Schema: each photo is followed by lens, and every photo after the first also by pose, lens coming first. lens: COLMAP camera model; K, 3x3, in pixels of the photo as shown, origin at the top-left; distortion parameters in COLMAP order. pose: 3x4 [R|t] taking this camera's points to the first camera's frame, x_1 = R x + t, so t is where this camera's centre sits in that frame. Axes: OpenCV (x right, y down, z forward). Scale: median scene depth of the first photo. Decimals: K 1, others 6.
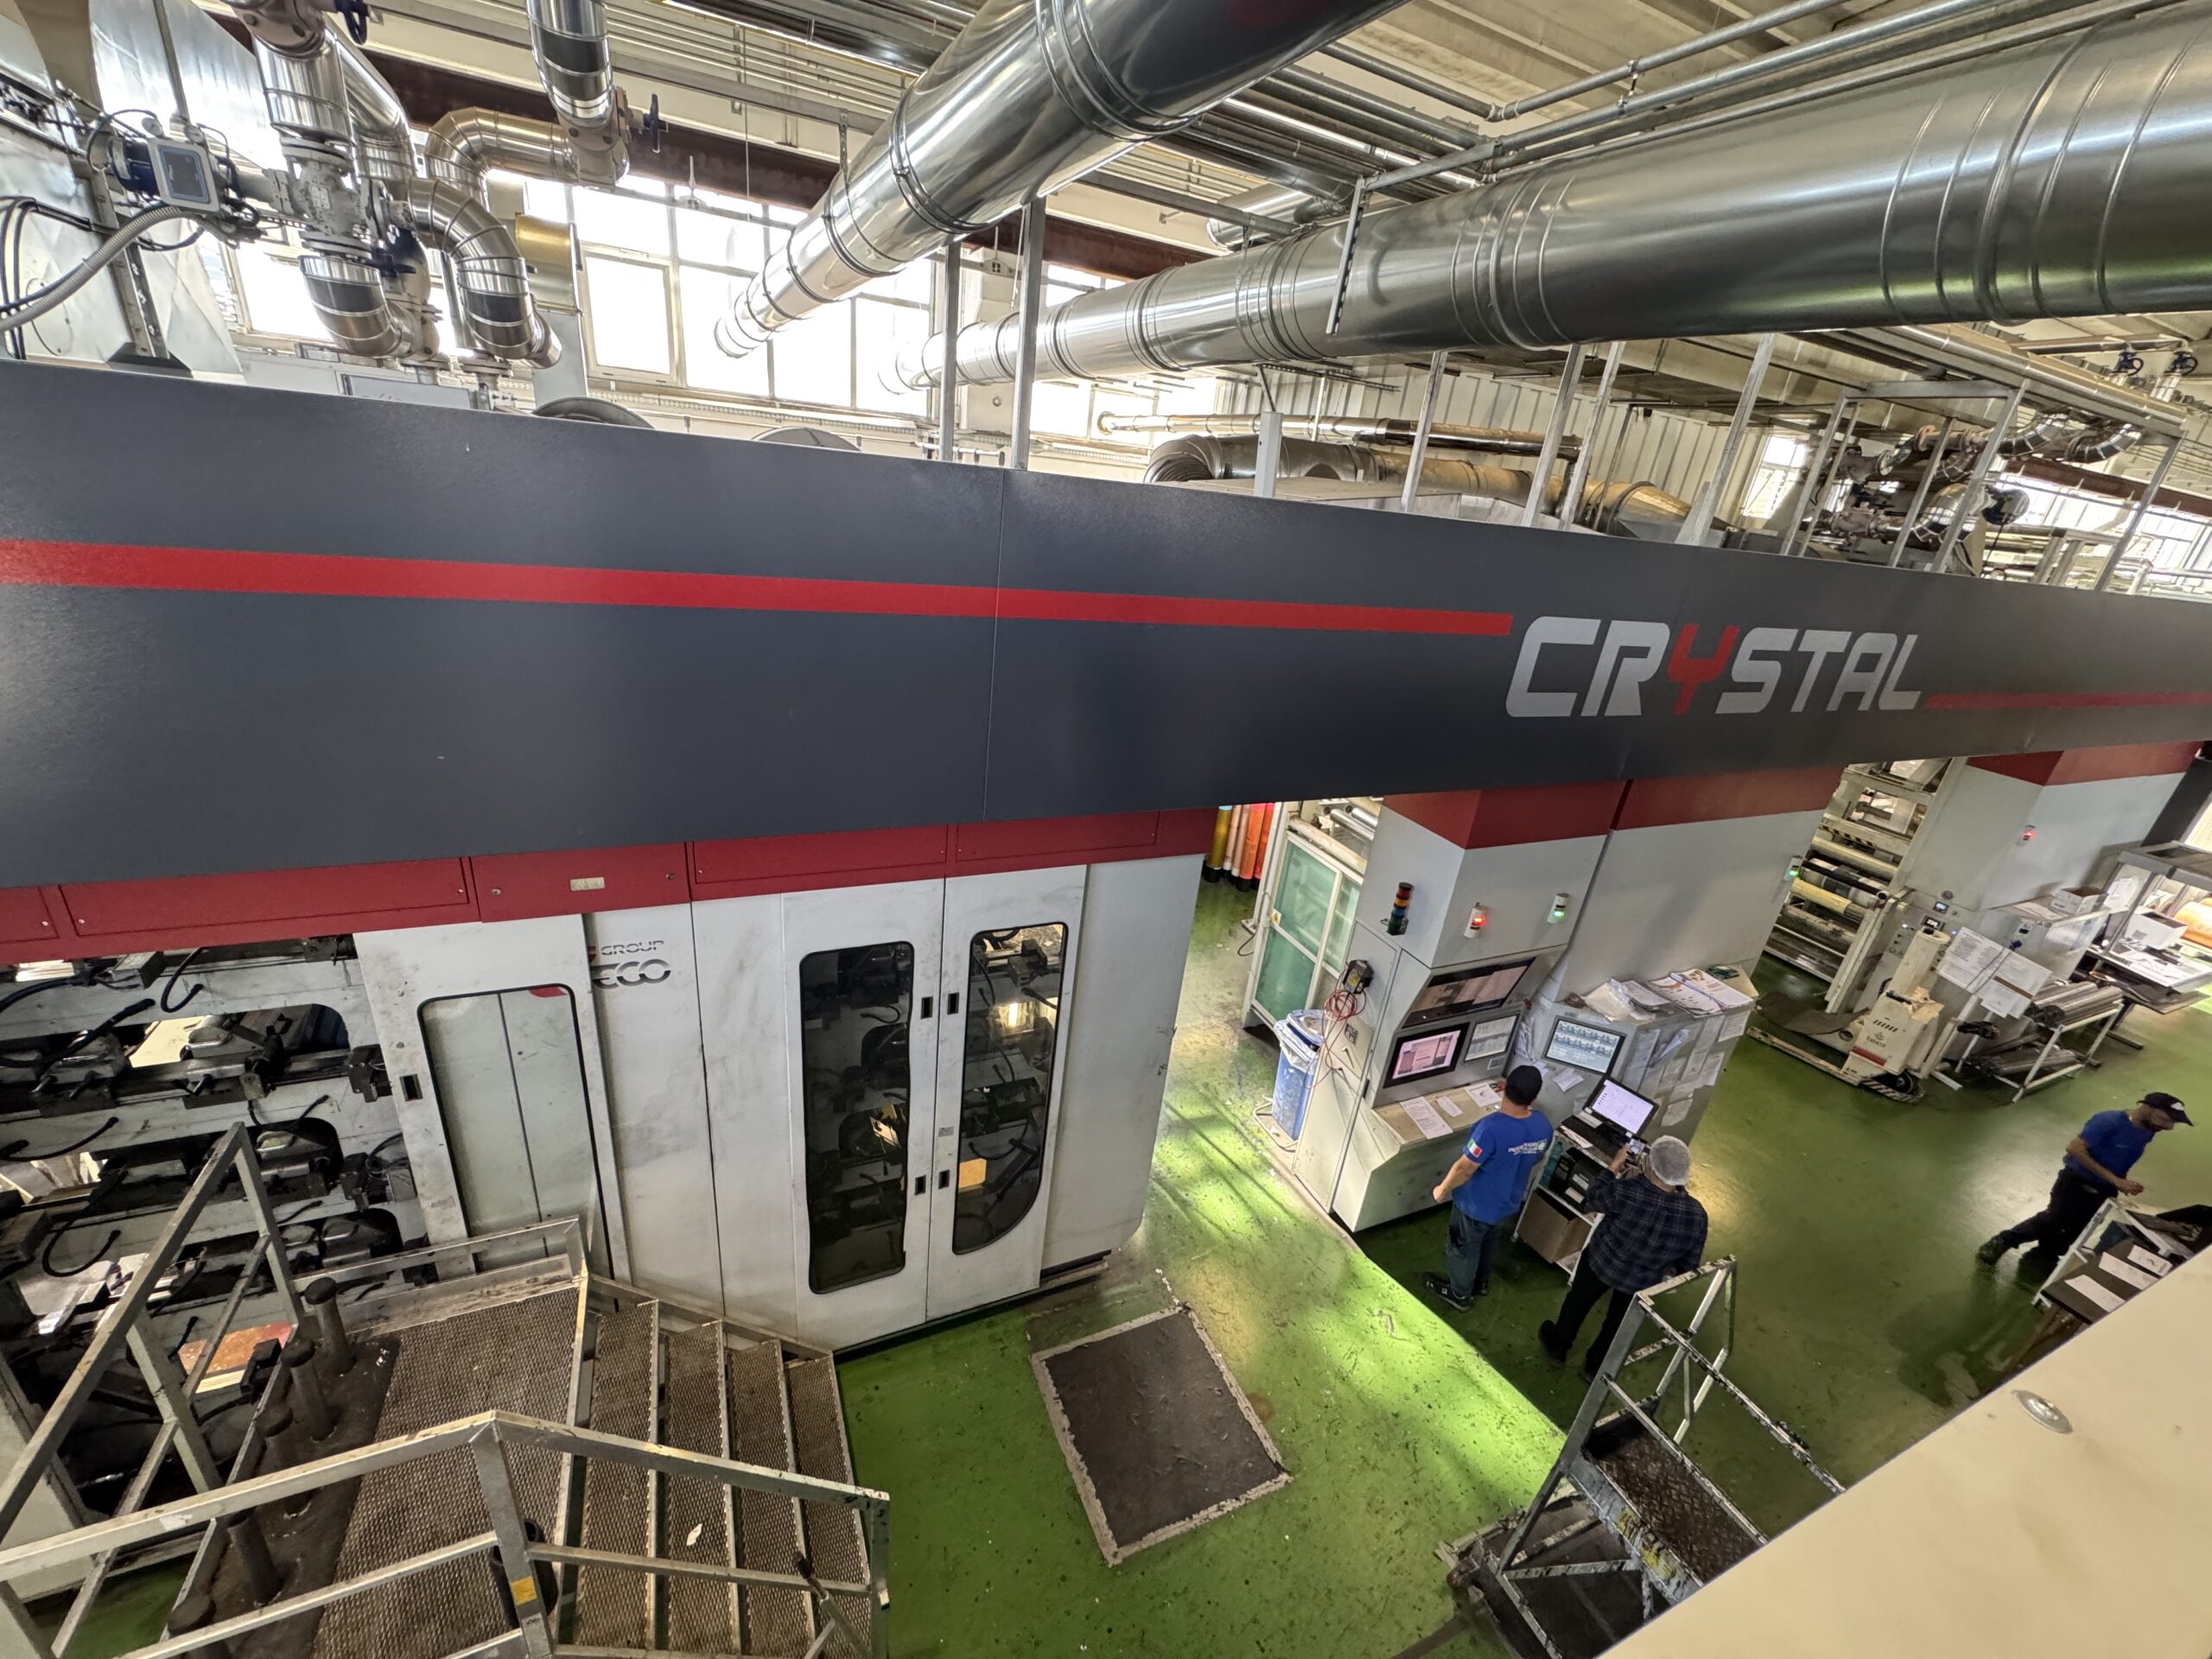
lens RADIAL K [[868.5, 0, 1099.2], [0, 868.5, 833.9], [0, 0, 1]] dist [-0.002666, 0.000433]
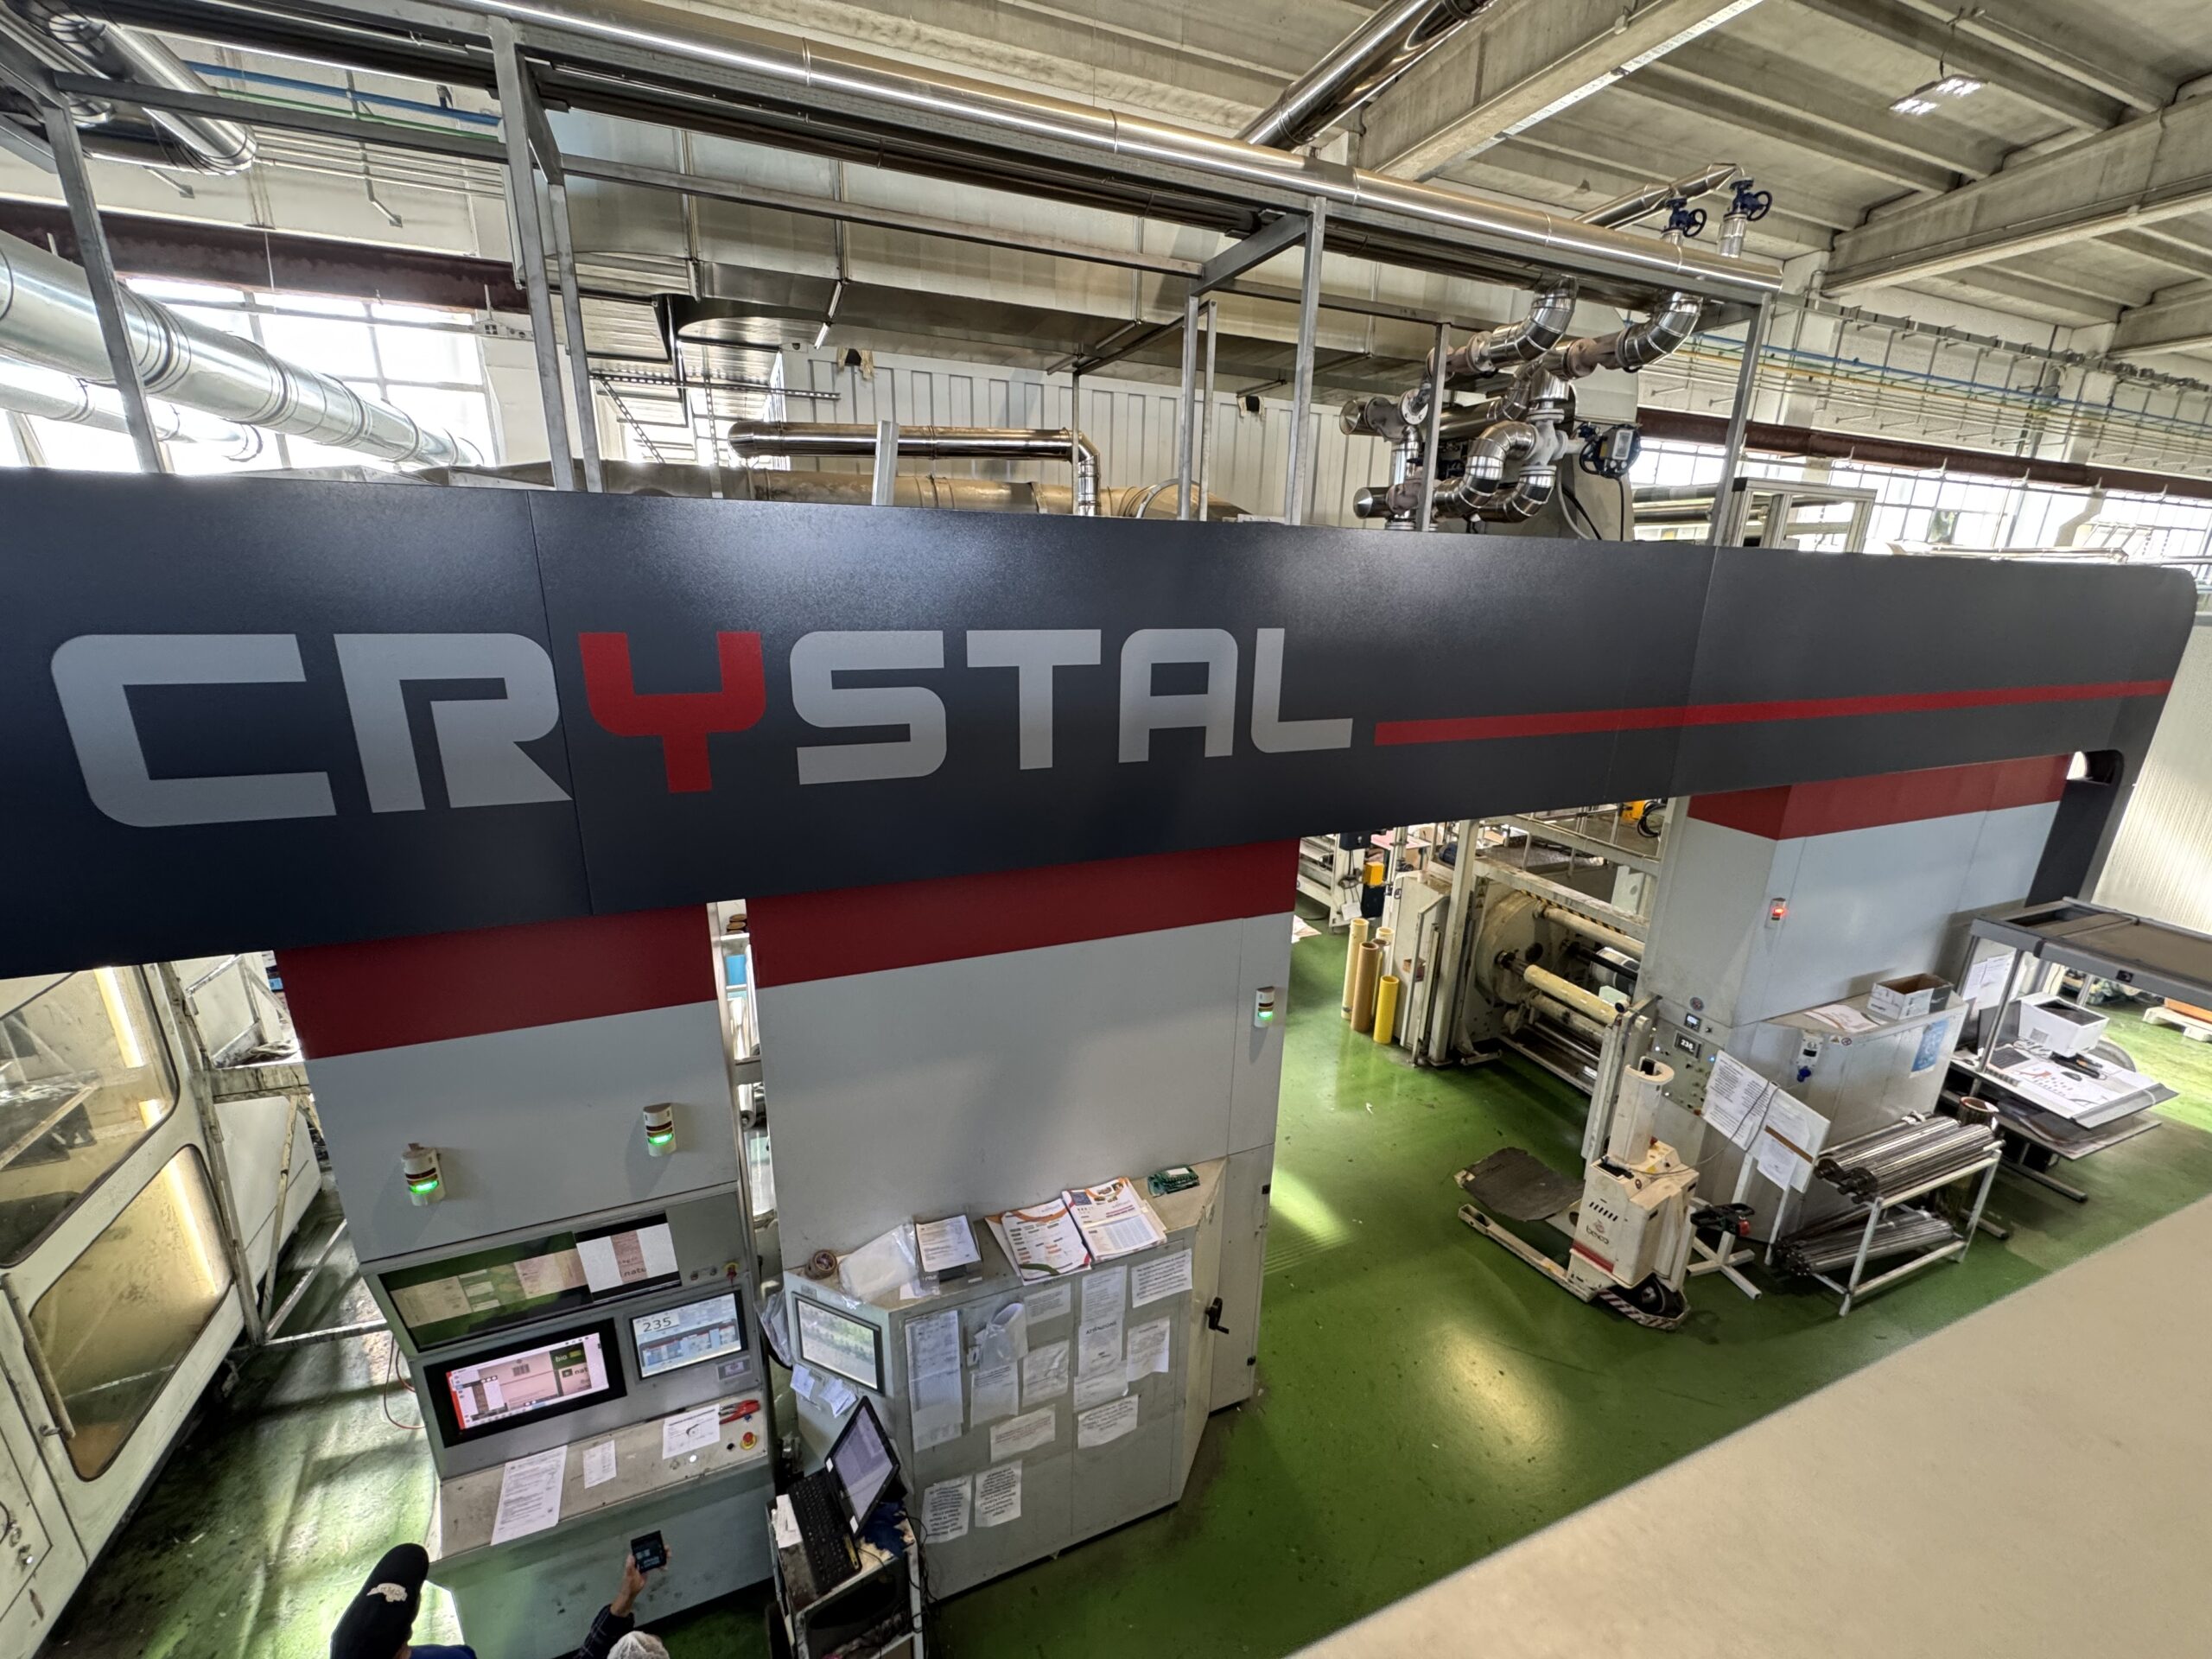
lens RADIAL K [[868.5, 0, 1099.4], [0, 868.5, 826.6], [0, 0, 1]] dist [-0.002666, 0.000433]
pose [[0.995745, -0.070664, -0.059151, 0.895985], [0.063438, 0.991198, -0.116200, -0.030774], [0.066841, 0.111953, 0.991463, 0.427210]]
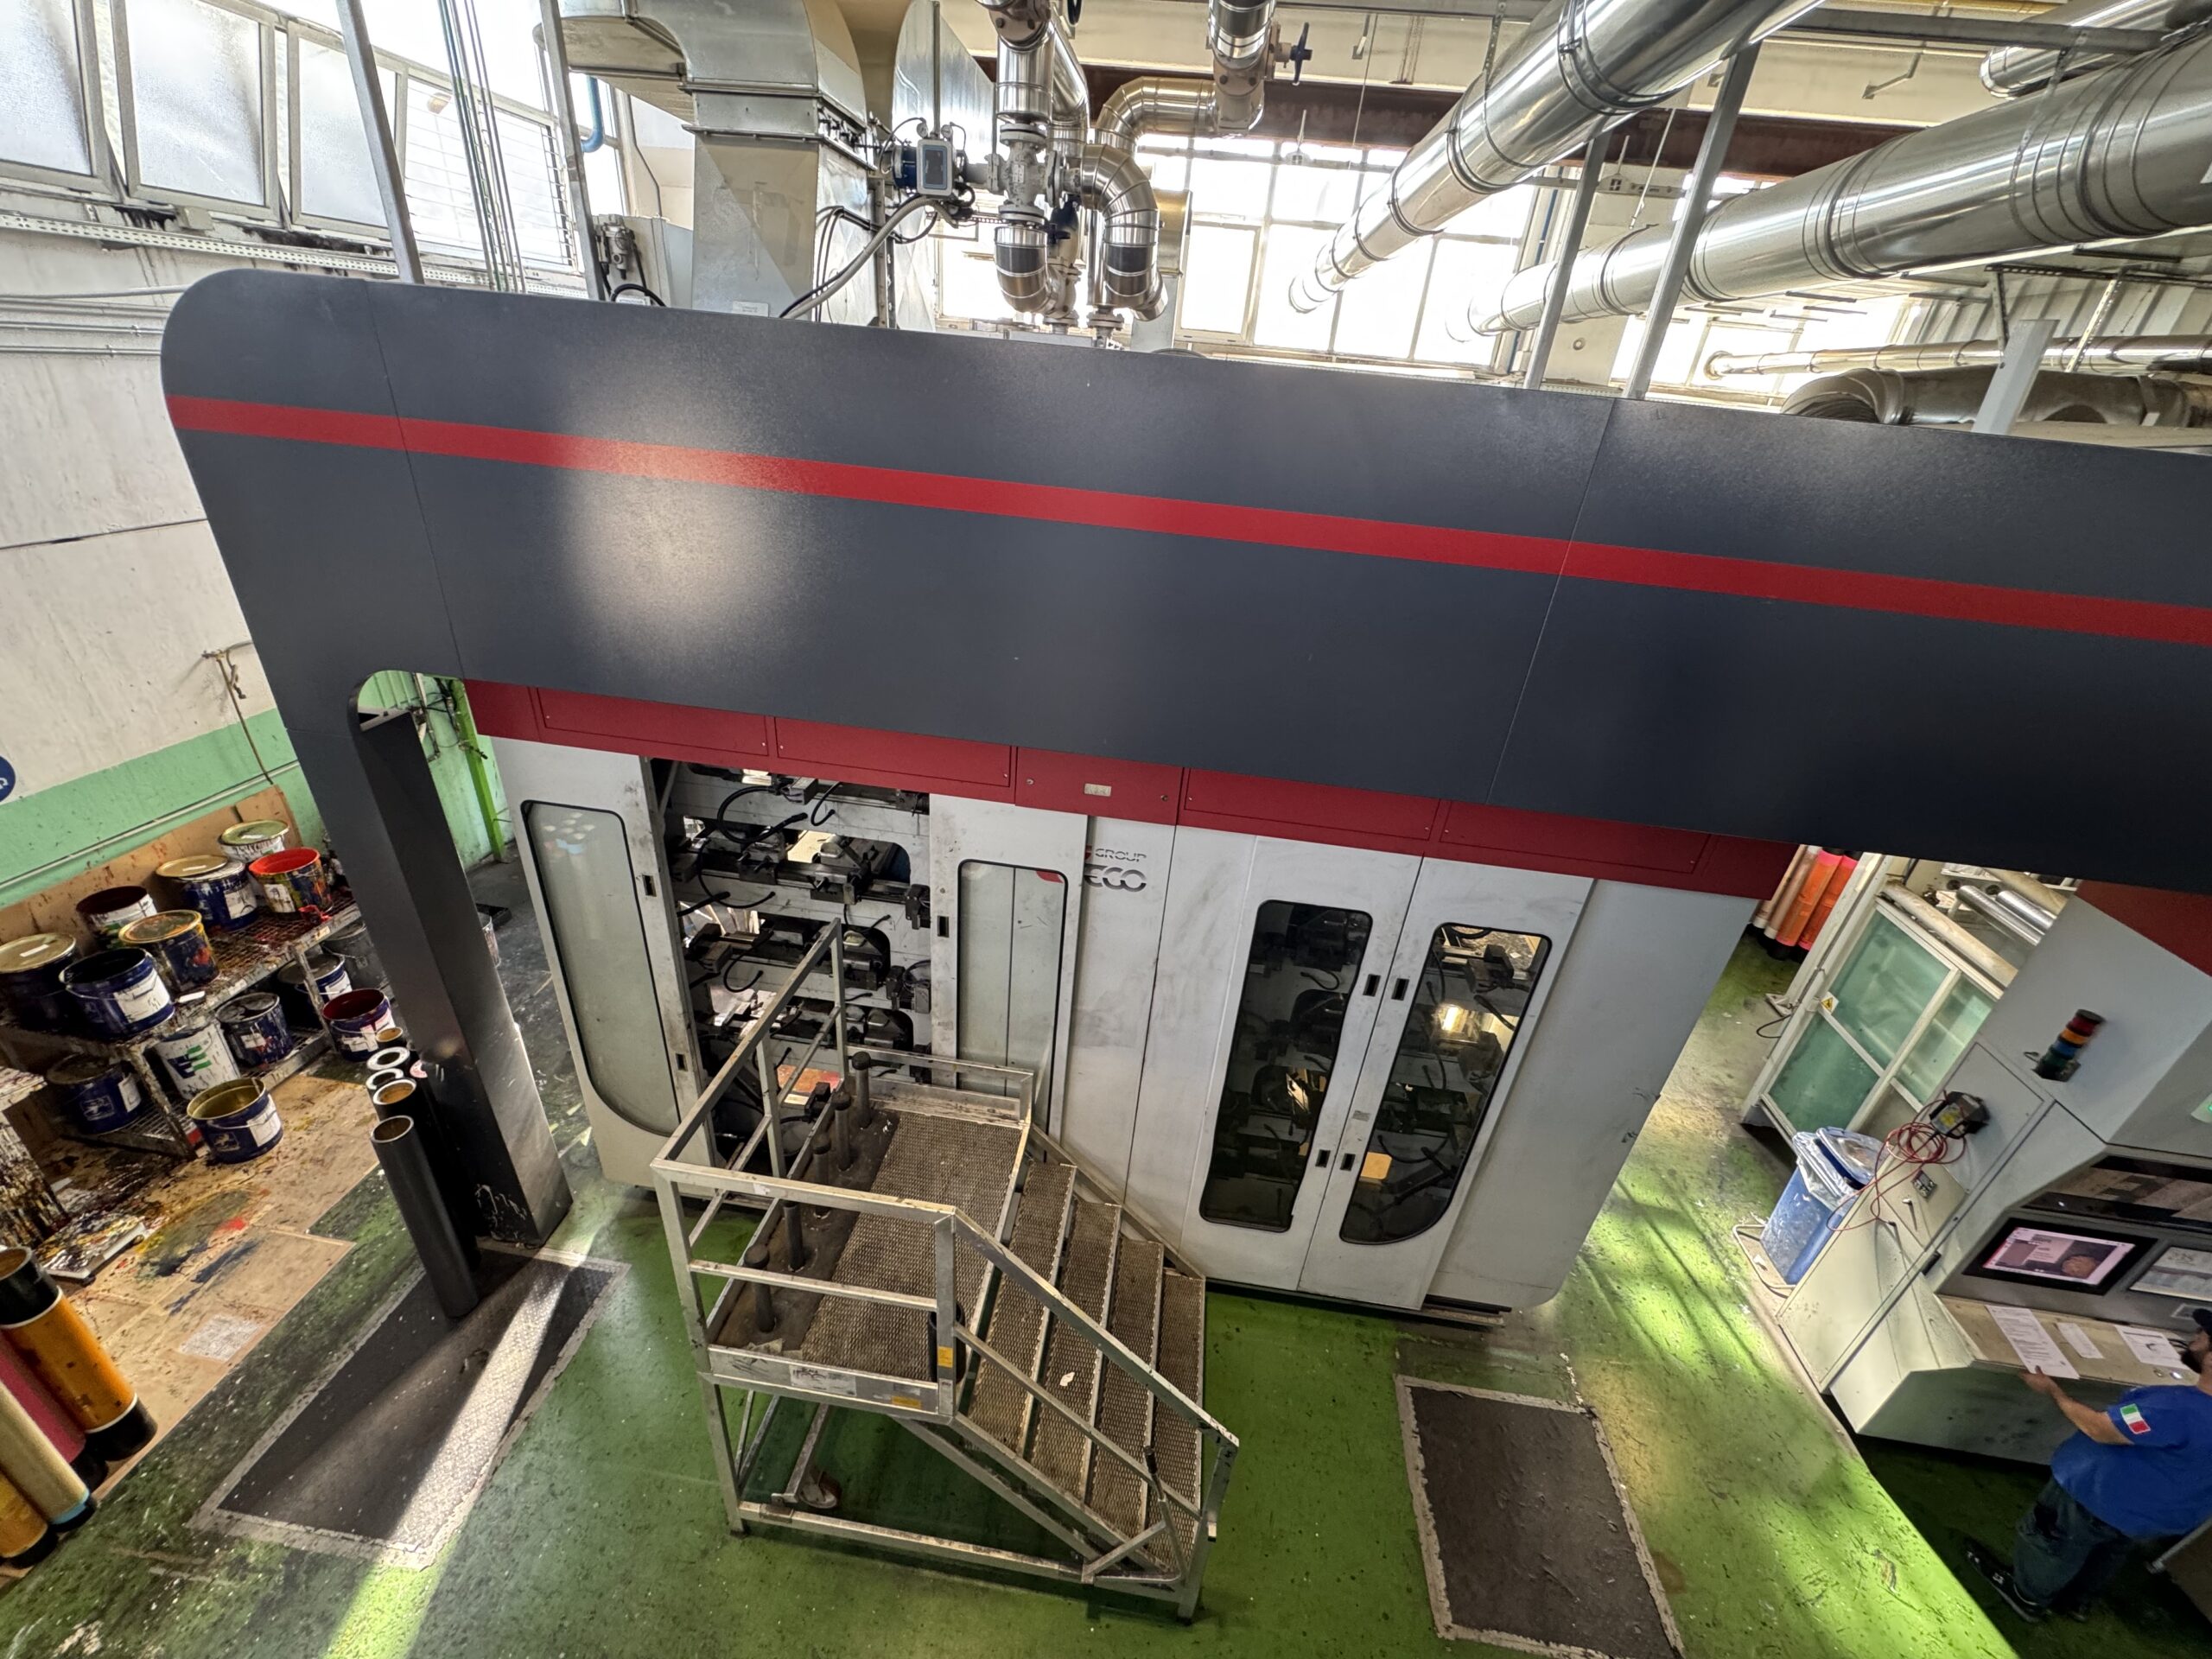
lens RADIAL K [[868.5, 0, 1110.4], [0, 868.5, 834.5], [0, 0, 1]] dist [-0.002666, 0.000433]
pose [[0.859490, 0.210317, -0.465879, -0.027941], [-0.192359, 0.977513, 0.086412, 0.008588], [0.473577, 0.015346, 0.880619, 0.018279]]
